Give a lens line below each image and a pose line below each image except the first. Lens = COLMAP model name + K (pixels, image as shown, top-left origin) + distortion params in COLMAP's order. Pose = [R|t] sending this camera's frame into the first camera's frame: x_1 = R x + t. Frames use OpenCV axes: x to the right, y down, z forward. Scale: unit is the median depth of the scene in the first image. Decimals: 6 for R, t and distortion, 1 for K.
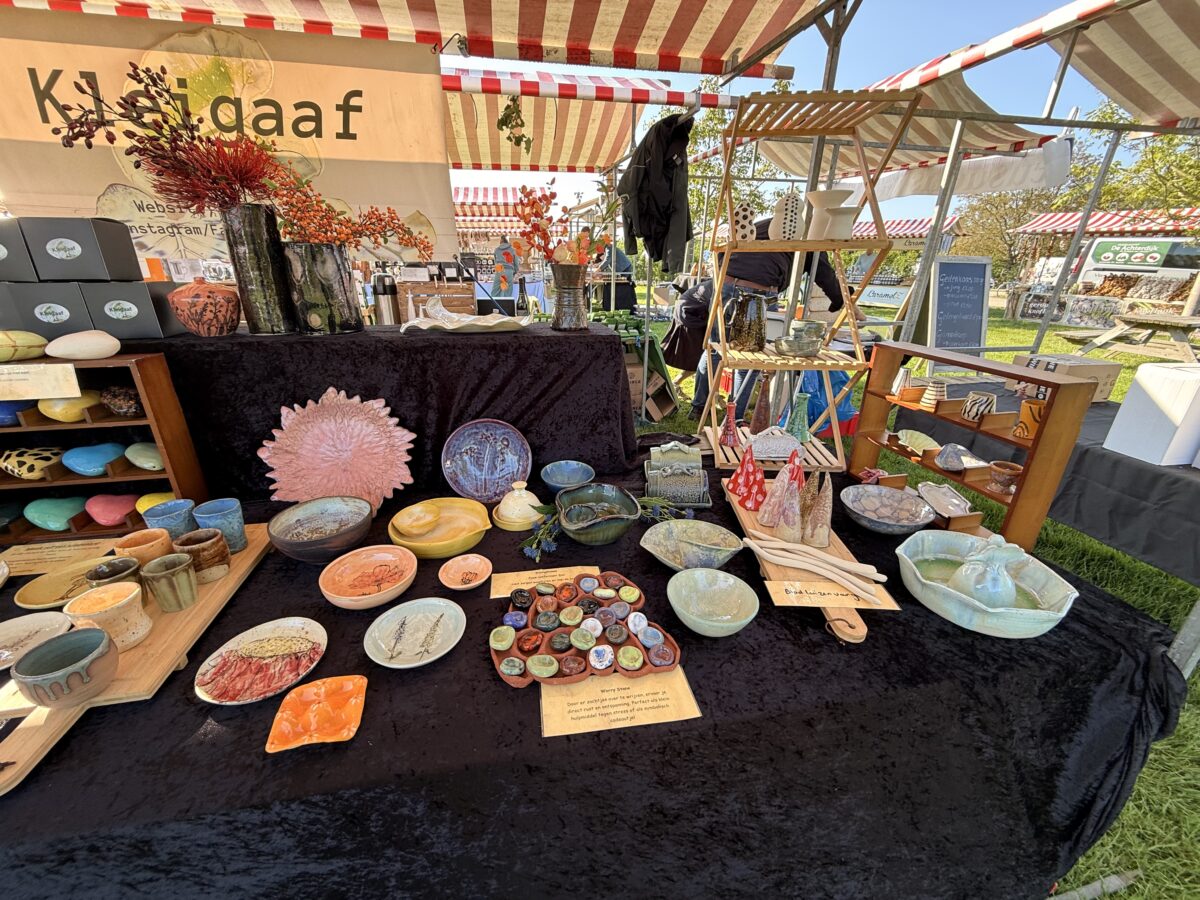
lens RADIAL K [[482.9, 0, 597.8], [0, 482.9, 443.7], [0, 0, 1]] dist [0.001419, 0.000445]
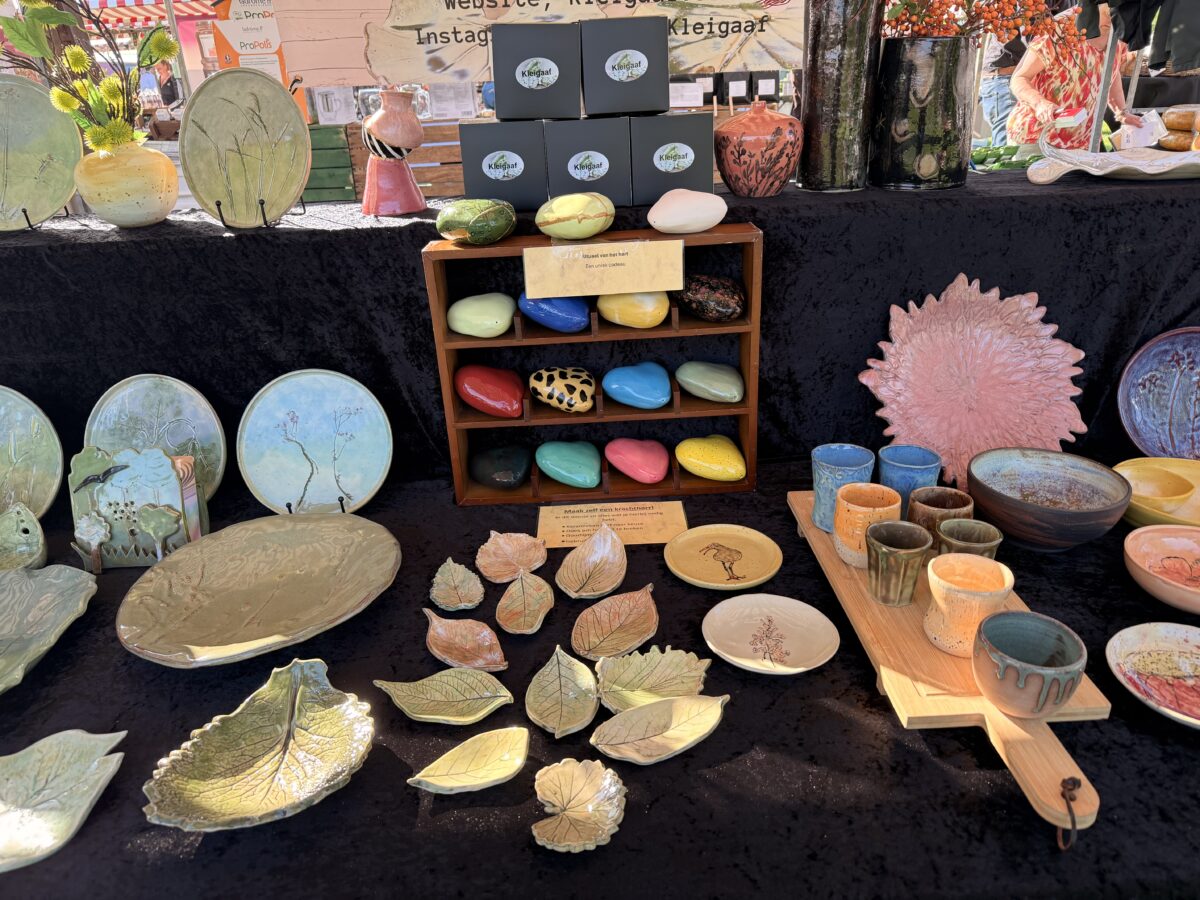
lens RADIAL K [[836.7, 0, 600.9], [0, 836.7, 455.9], [0, 0, 1]] dist [0.004370, 0.000421]
pose [[0.984588, 0.025417, -0.173036, -0.803472], [-0.012582, 0.997114, 0.074871, 0.040191], [0.174439, -0.071540, 0.982066, -0.150246]]
